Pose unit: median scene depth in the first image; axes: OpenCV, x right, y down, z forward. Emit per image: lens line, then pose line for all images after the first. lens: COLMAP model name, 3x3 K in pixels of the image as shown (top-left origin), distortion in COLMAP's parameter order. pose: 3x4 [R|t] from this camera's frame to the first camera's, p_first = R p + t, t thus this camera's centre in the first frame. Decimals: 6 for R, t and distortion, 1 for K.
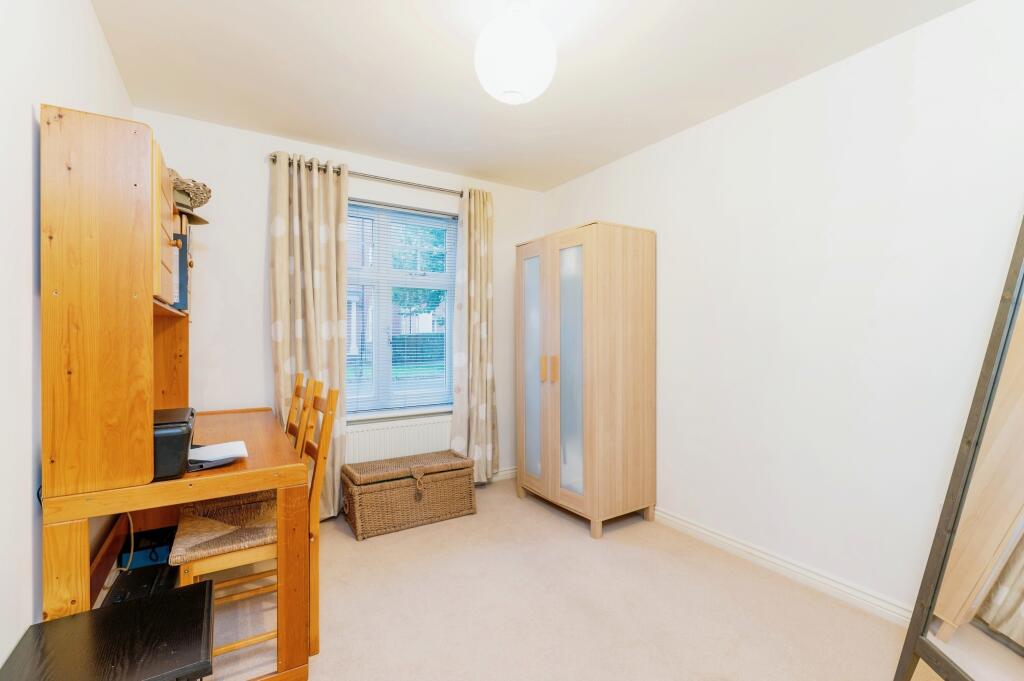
lens RADIAL K [[452.1, 0, 508.3], [0, 452.1, 338.0], [0, 0, 1]] dist [0.000620, 0.000094]
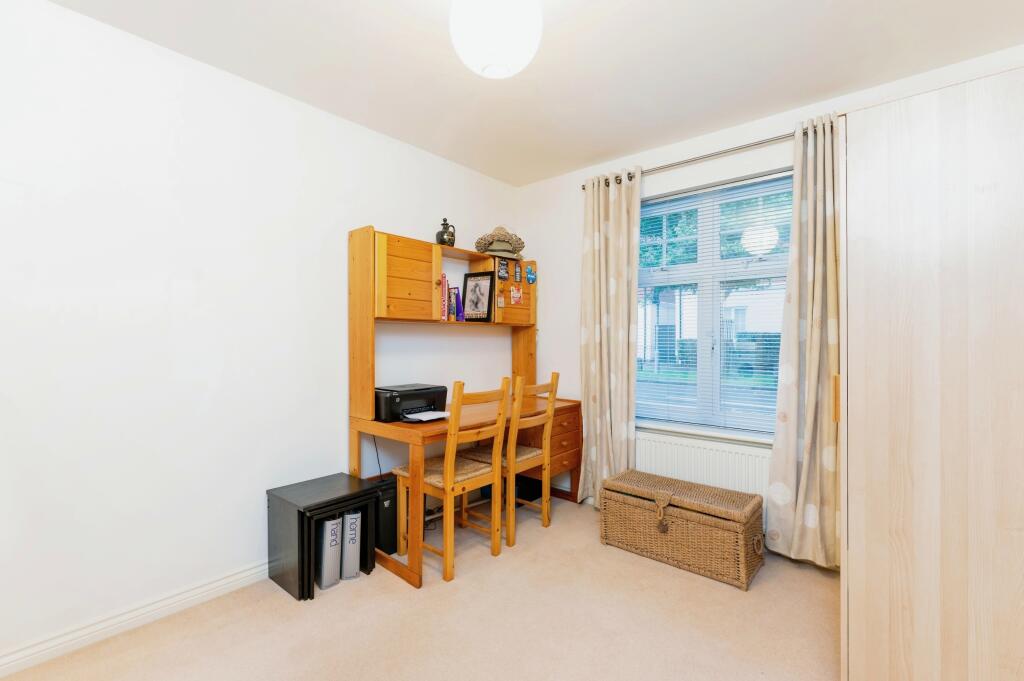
lens RADIAL K [[466.9, 0, 509.3], [0, 466.9, 334.2], [0, 0, 1]] dist [-0.001385, -0.000435]
pose [[0.289266, -0.004391, -0.957239, 0.539571], [-0.002037, 0.999984, -0.005202, -0.011426], [0.957247, 0.003455, 0.289252, 0.441410]]
